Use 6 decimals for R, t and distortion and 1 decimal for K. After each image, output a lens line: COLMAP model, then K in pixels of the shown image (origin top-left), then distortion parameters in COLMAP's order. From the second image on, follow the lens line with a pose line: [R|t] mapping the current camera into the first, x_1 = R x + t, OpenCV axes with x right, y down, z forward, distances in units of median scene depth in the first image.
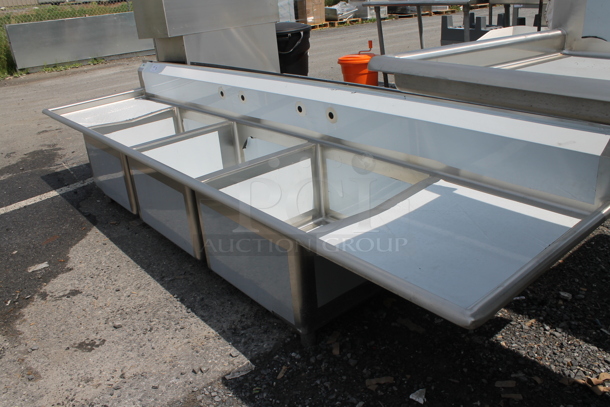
lens RADIAL K [[521.8, 0, 303.6], [0, 521.8, 210.0], [0, 0, 1]] dist [-0.179754, 0.172494]
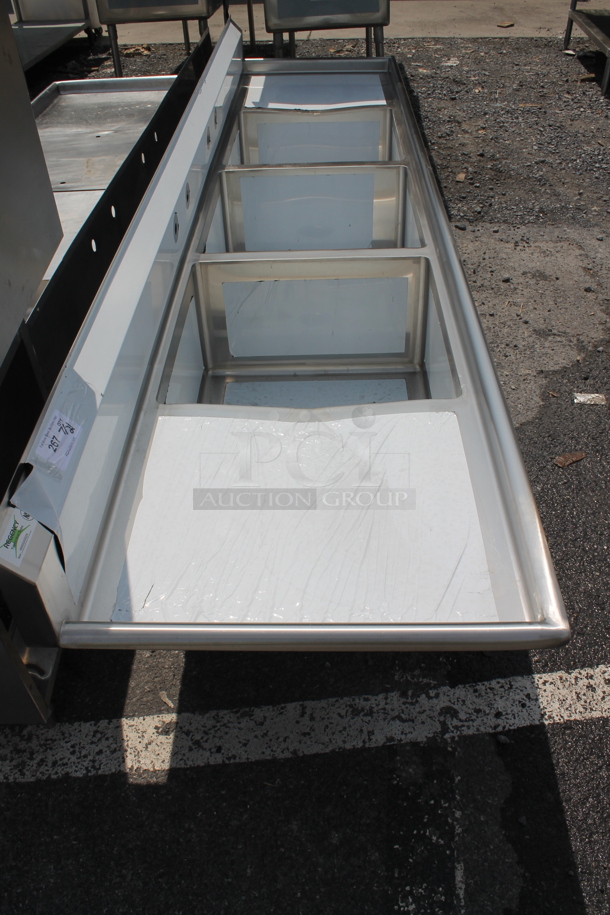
lens RADIAL K [[782.7, 0, 305.0], [0, 782.7, 457.5], [0, 0, 1]] dist [-0.179754, 0.172494]
pose [[-0.754571, -0.344383, 0.558590, -0.938835], [0.350182, 0.508573, 0.786591, -0.834424], [-0.554972, 0.789147, -0.263158, 1.724776]]
